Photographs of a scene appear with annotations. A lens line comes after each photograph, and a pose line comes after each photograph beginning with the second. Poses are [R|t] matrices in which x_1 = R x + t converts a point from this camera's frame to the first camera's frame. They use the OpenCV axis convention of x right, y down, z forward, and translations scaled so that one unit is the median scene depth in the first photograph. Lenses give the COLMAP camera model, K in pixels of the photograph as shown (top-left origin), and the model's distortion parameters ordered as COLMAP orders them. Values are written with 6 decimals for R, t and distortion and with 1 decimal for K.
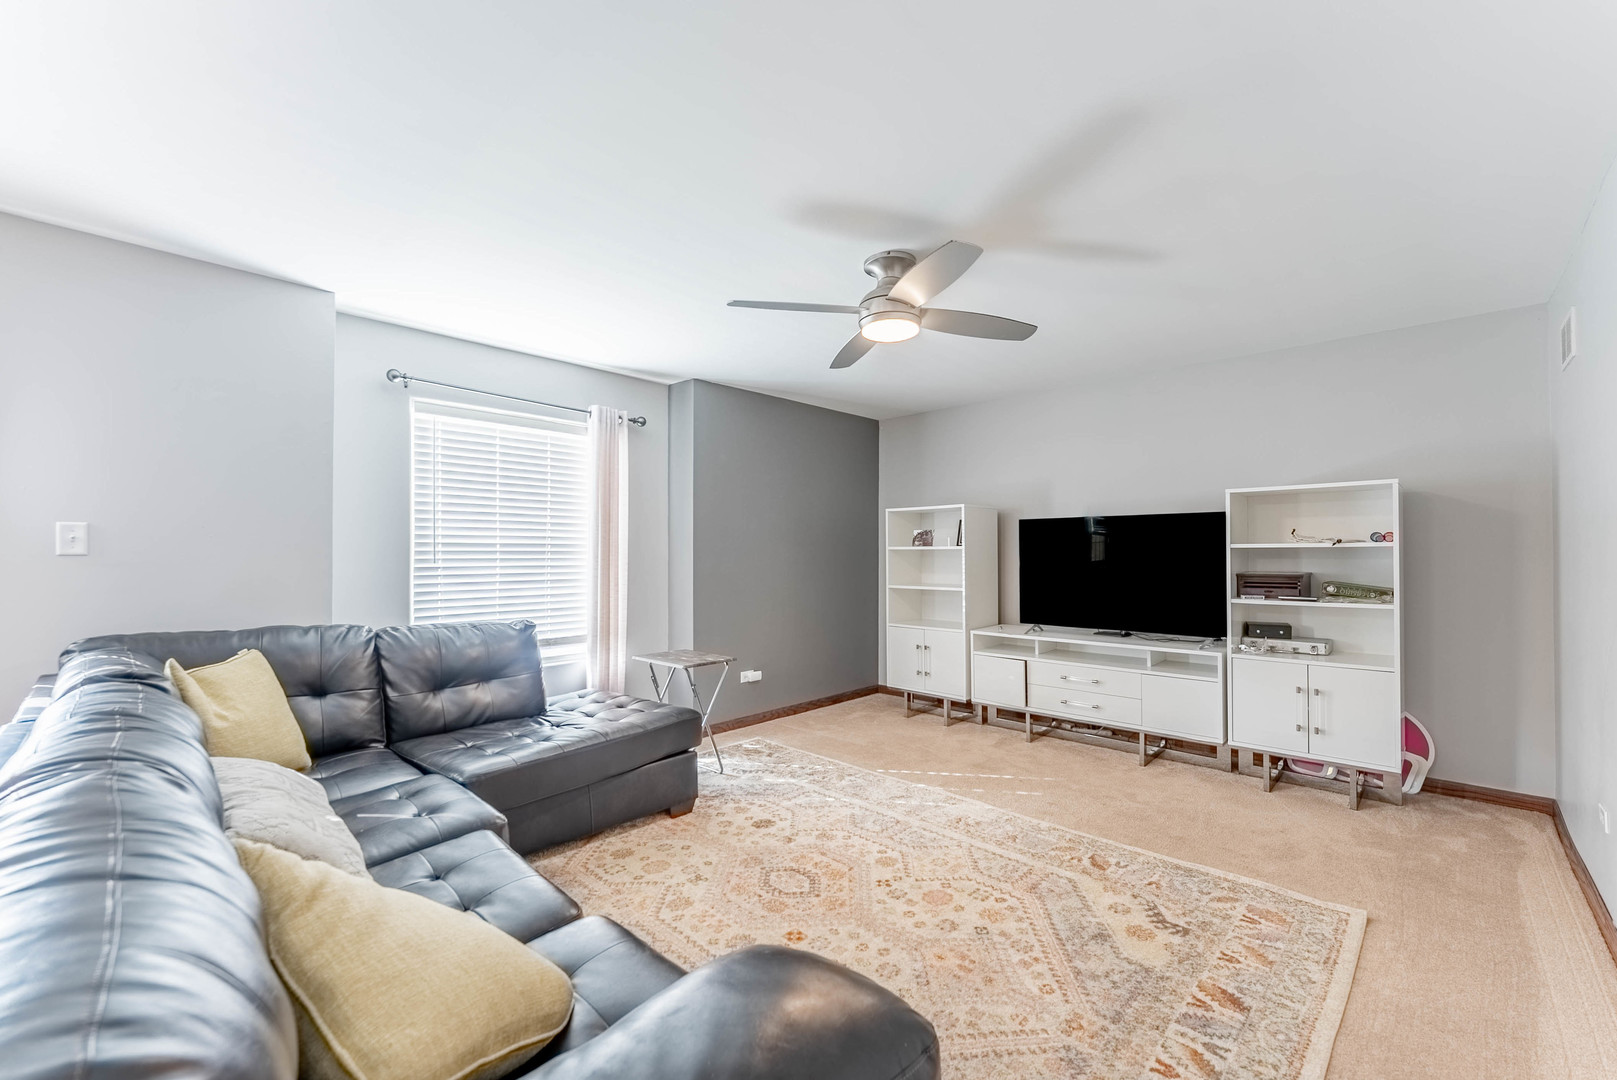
lens RADIAL K [[636.9, 0, 805.4], [0, 636.9, 548.8], [0, 0, 1]] dist [0.012509, 0.000196]
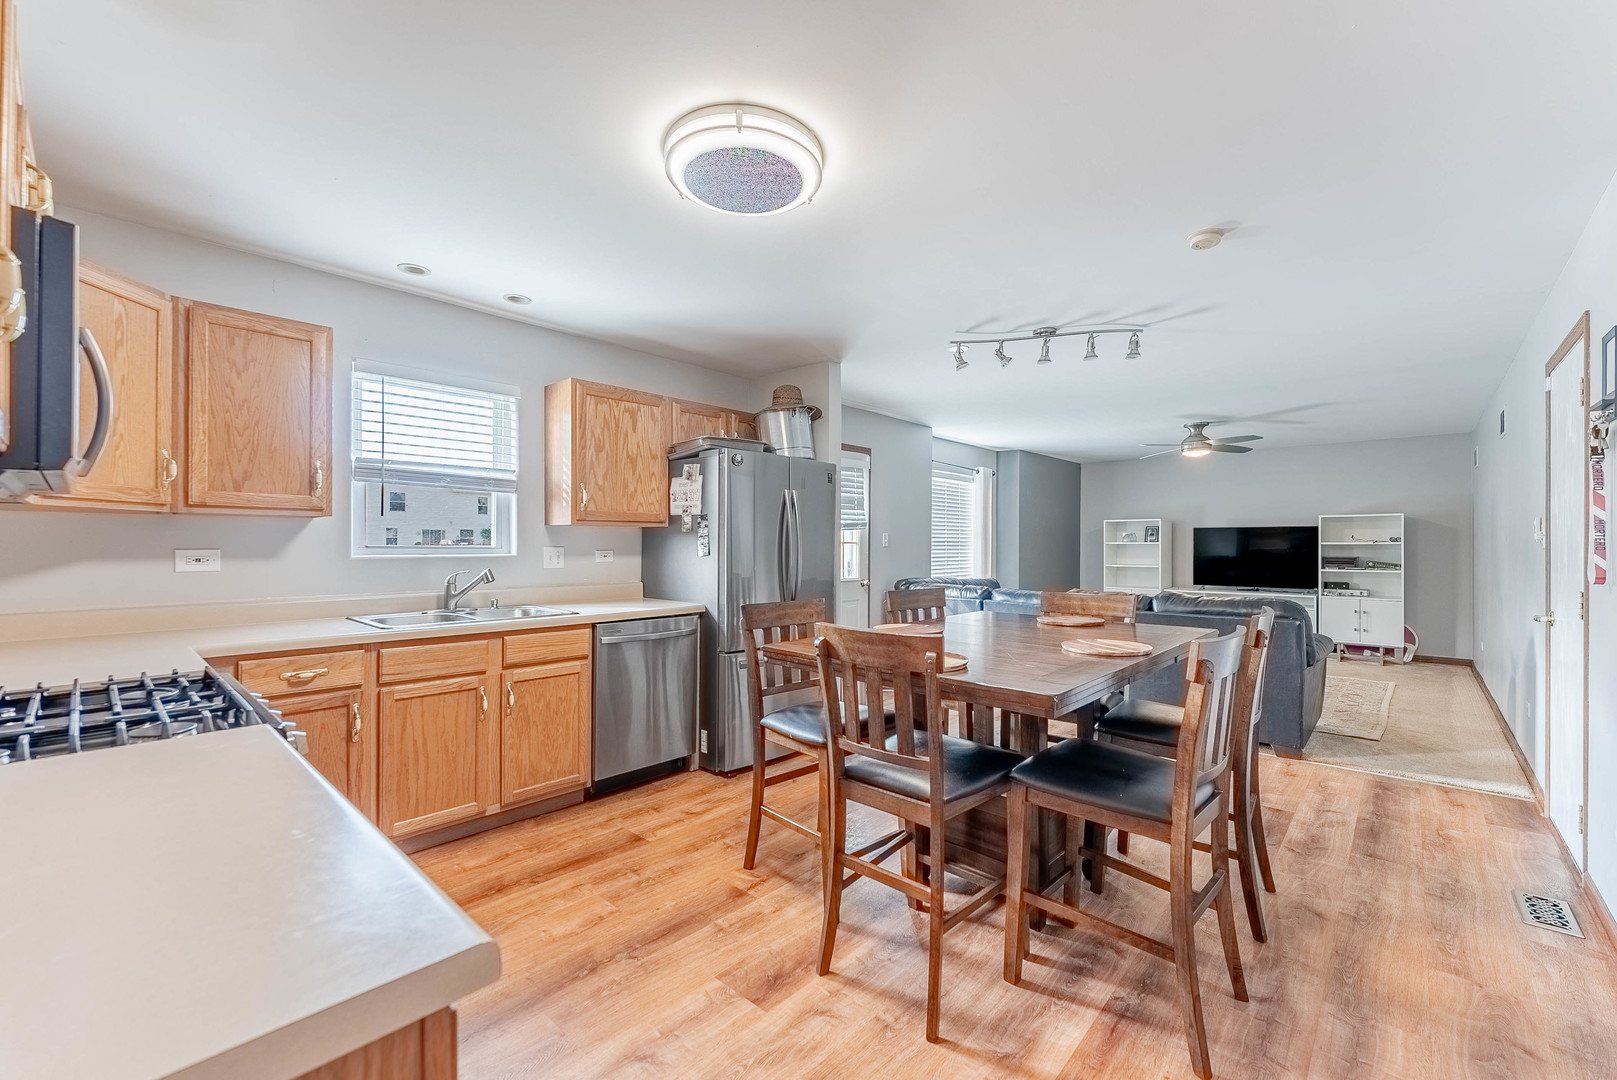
lens RADIAL K [[636.9, 0, 811.2], [0, 636.9, 538.3], [0, 0, 1]] dist [0.012509, 0.000196]
pose [[0.999714, 0.000921, 0.023916, -0.999258], [-0.001097, 0.999972, 0.007349, -0.032910], [-0.023909, -0.007373, 0.999687, -0.994491]]
